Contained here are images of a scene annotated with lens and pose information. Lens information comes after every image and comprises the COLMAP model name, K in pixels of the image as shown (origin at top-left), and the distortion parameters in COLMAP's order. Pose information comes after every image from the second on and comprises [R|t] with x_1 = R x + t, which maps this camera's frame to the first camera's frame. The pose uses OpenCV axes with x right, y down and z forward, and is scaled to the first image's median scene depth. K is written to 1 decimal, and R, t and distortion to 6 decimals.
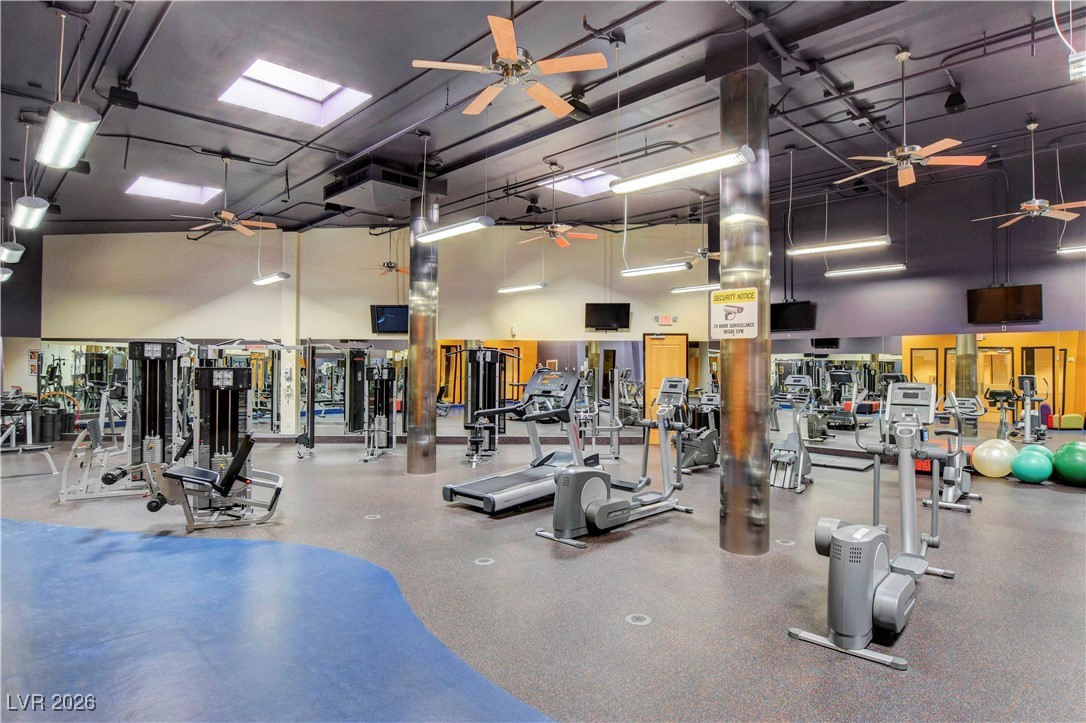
lens RADIAL K [[588.6, 0, 542.0], [0, 588.6, 359.9], [0, 0, 1]] dist [0.001185, 0.000061]
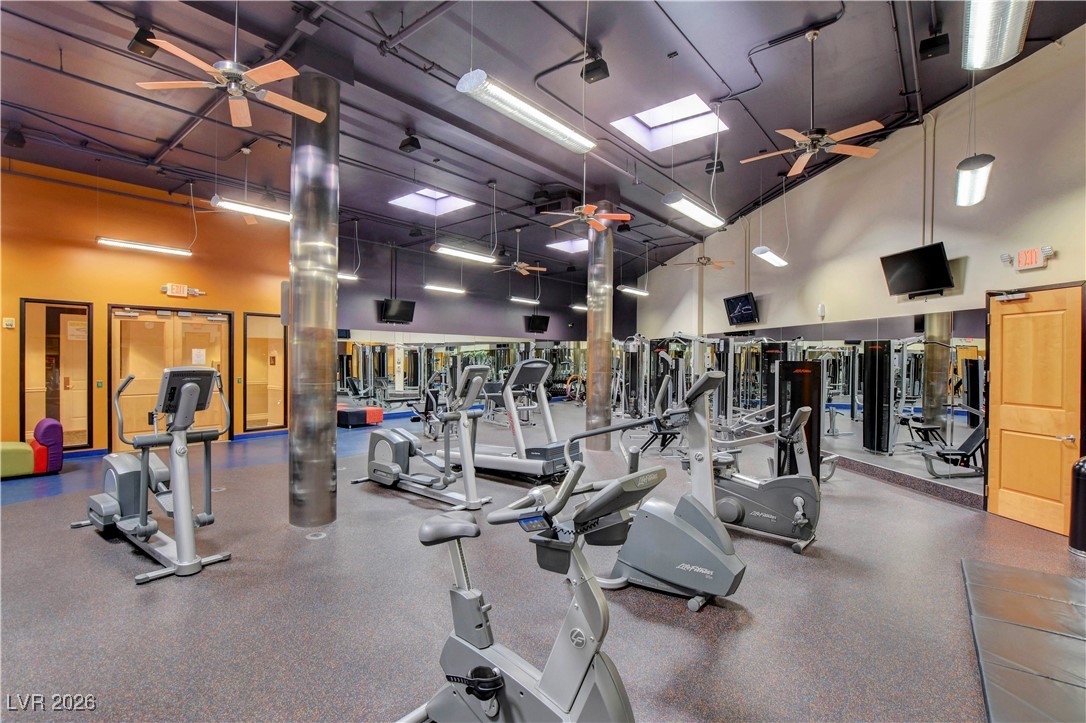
lens RADIAL K [[515.9, 0, 542.2], [0, 515.9, 362.7], [0, 0, 1]] dist [-0.019004, -0.000296]
pose [[0.128349, 0.008245, -0.991695, 0.570710], [0.008565, 0.999919, 0.009422, 0.009498], [0.991692, -0.009703, 0.128268, 0.556478]]
